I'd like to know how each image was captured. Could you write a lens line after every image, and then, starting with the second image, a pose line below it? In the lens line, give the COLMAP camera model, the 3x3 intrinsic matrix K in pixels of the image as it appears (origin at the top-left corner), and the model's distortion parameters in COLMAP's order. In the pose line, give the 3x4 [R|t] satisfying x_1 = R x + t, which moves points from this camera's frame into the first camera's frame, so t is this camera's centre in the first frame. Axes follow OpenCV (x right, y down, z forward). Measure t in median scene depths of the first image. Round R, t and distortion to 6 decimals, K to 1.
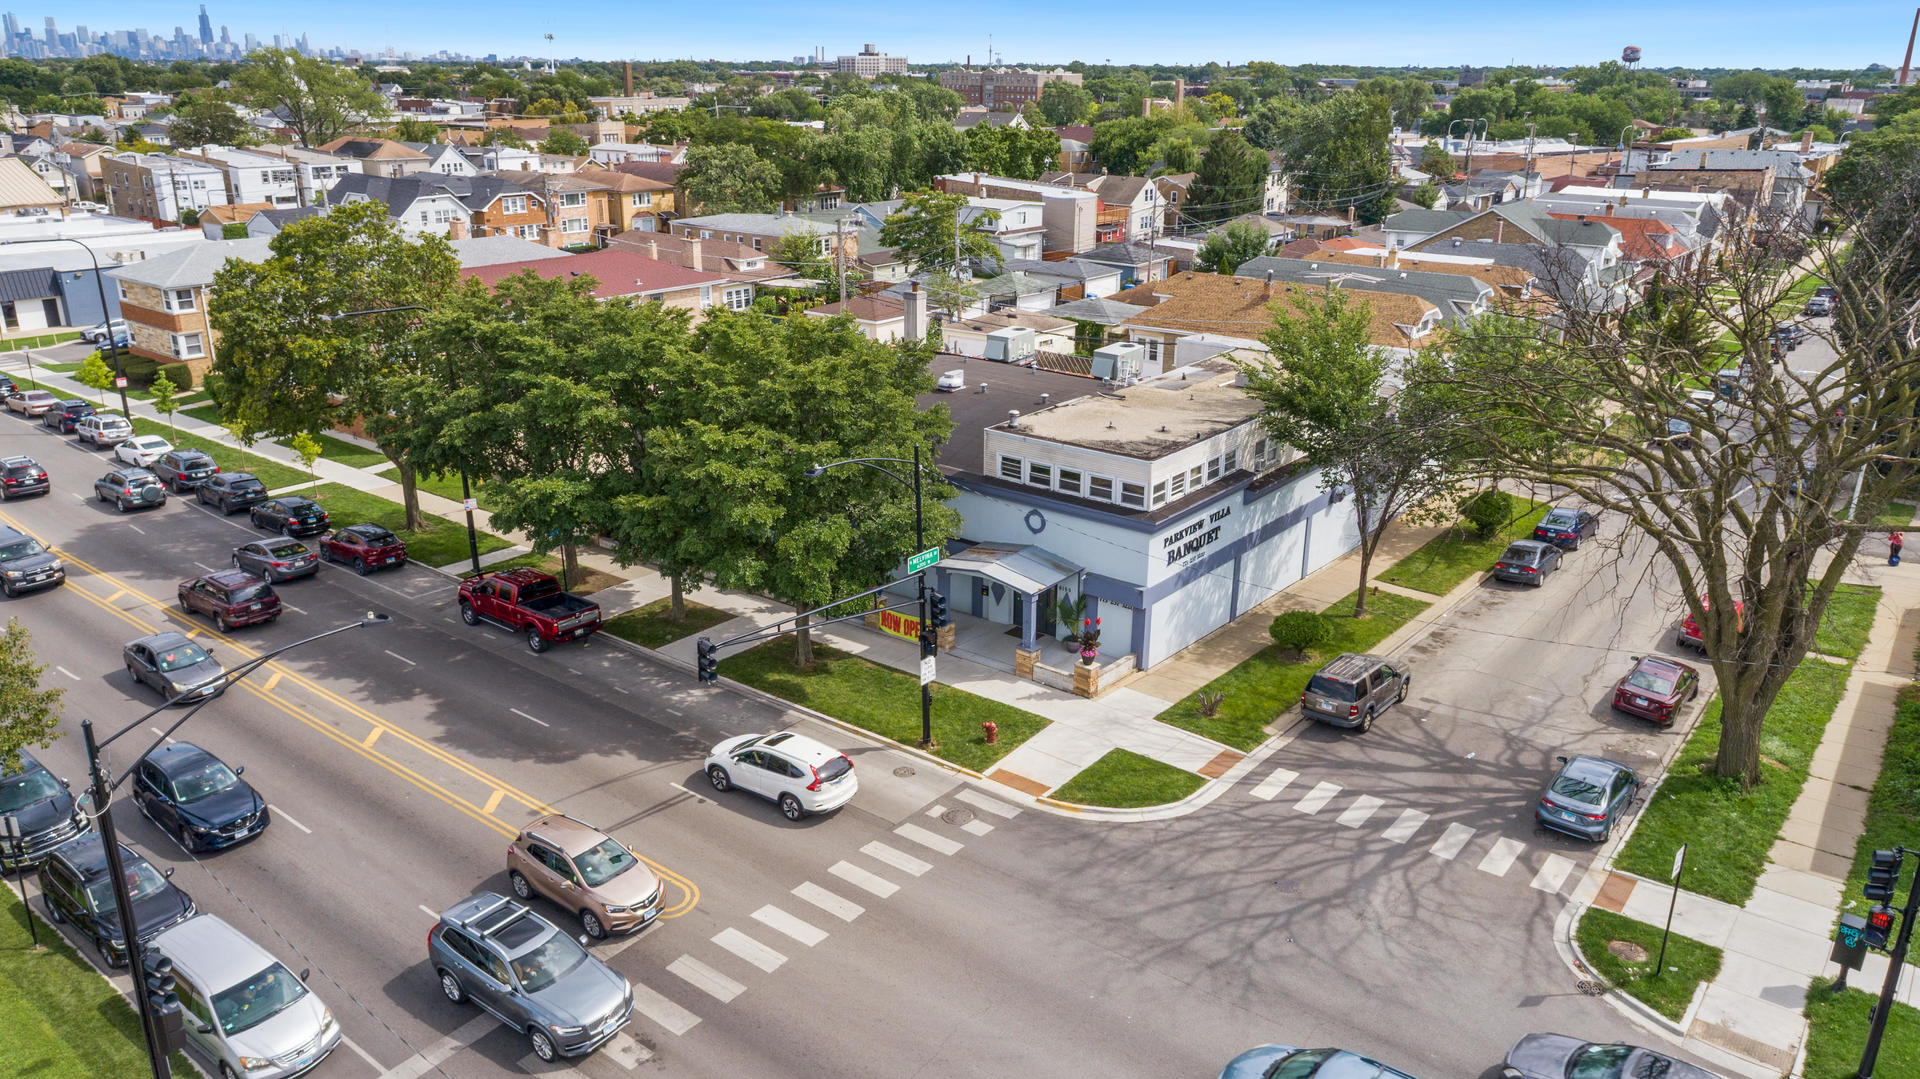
lens RADIAL K [[1342.3, 0, 960.0], [0, 1342.3, 539.5], [0, 0, 1]] dist [-0.008507, 0.009918]
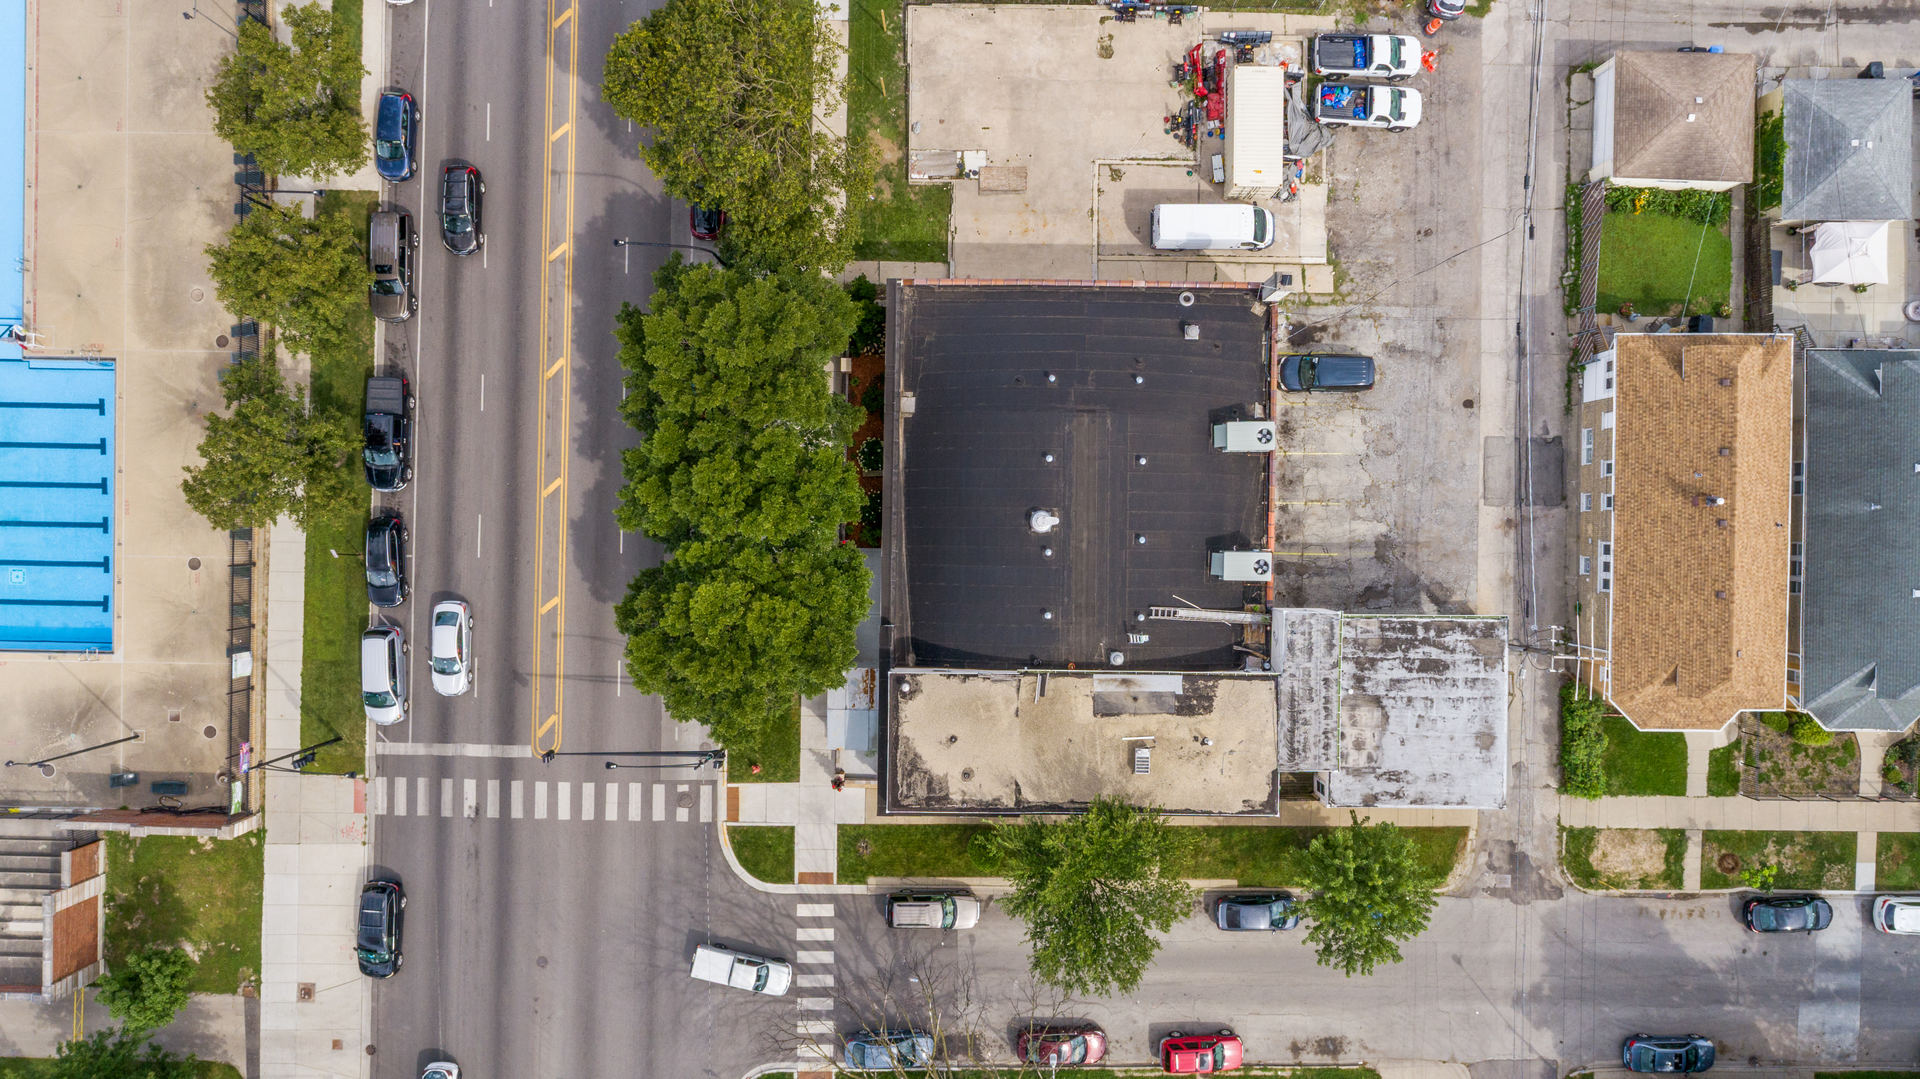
lens RADIAL K [[1293.5, 0, 960.0], [0, 1293.5, 539.5], [0, 0, 1]] dist [-0.004955, 0.004927]
pose [[0.612511, 0.790461, 0.000891, -0.048792], [-0.257107, 0.198160, 0.945848, -1.456368], [0.747480, -0.579572, 0.324608, 0.736965]]
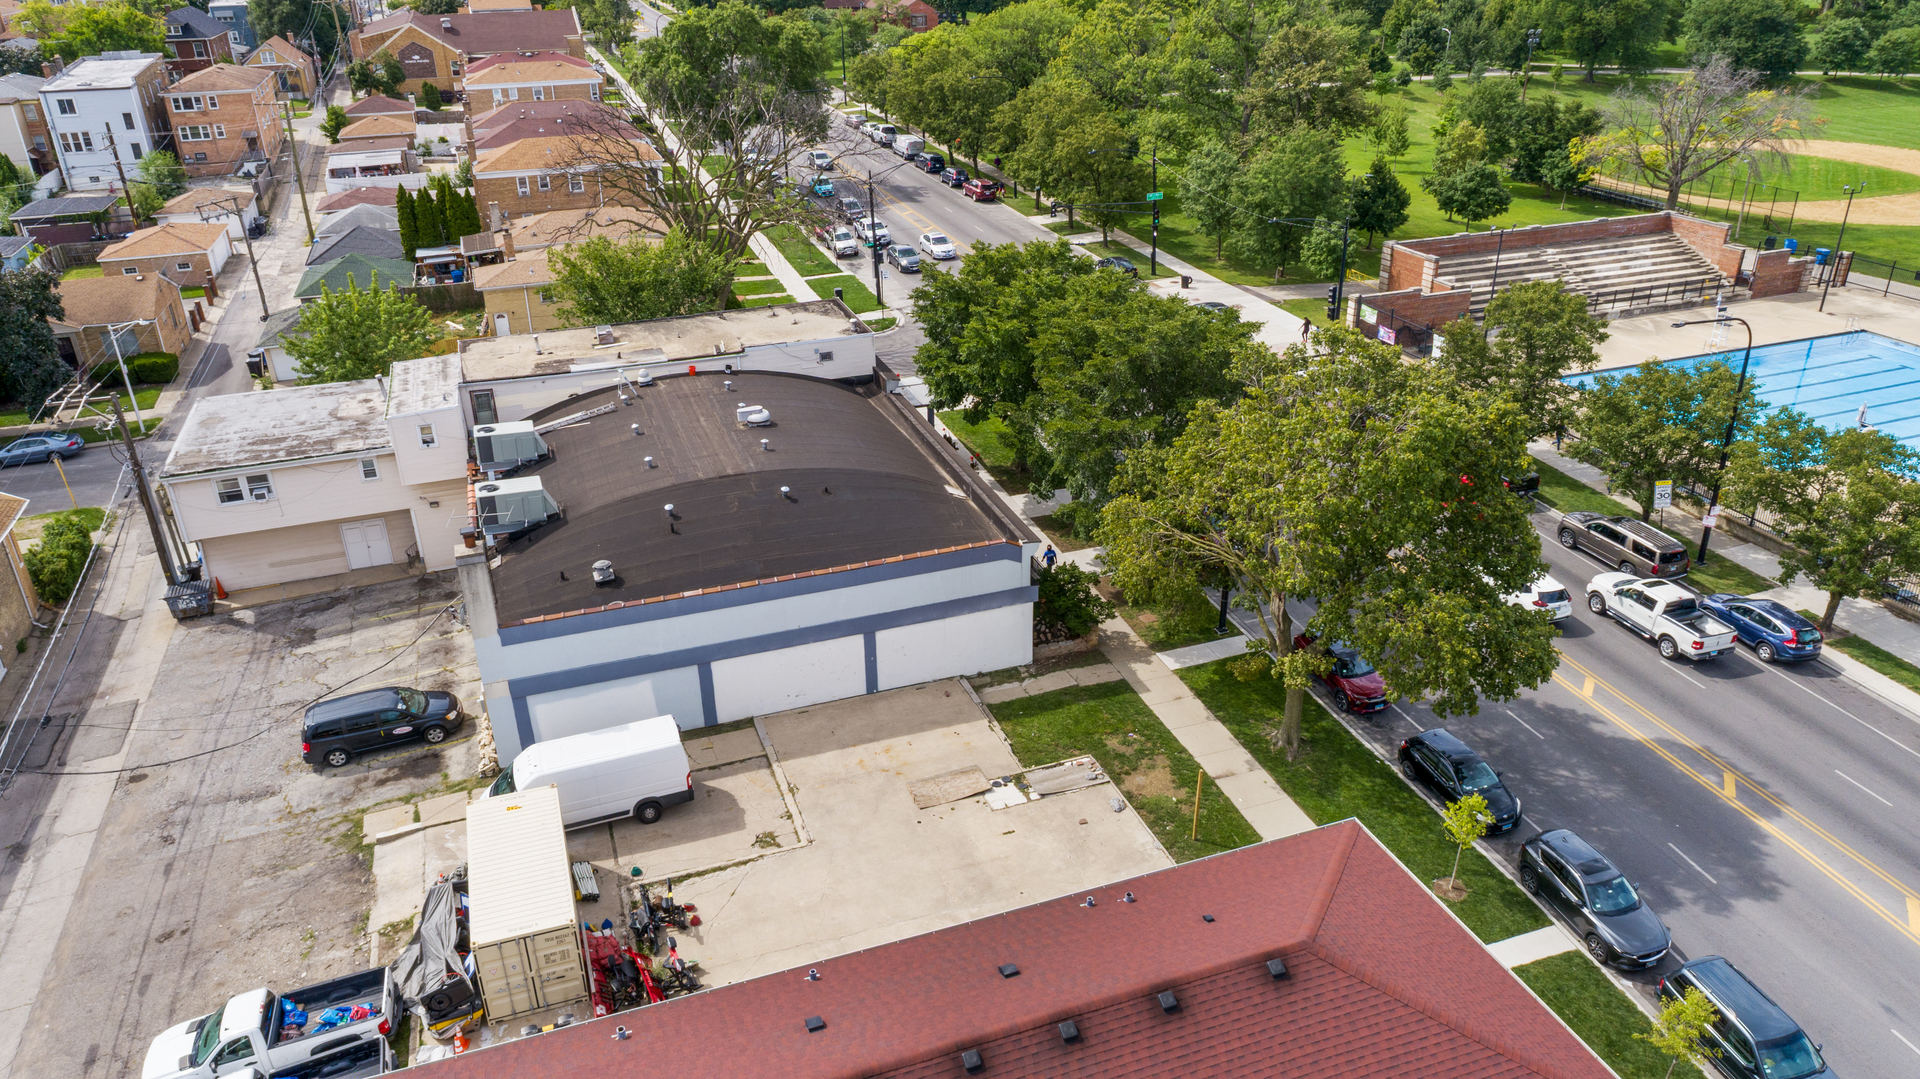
lens RADIAL K [[1293.5, 0, 960.0], [0, 1293.5, 539.5], [0, 0, 1]] dist [-0.004955, 0.004927]
pose [[-0.850539, -0.222753, 0.476409, -0.771359], [0.182367, 0.724742, 0.664448, -0.834336], [-0.493281, 0.652020, -0.575798, 1.951148]]
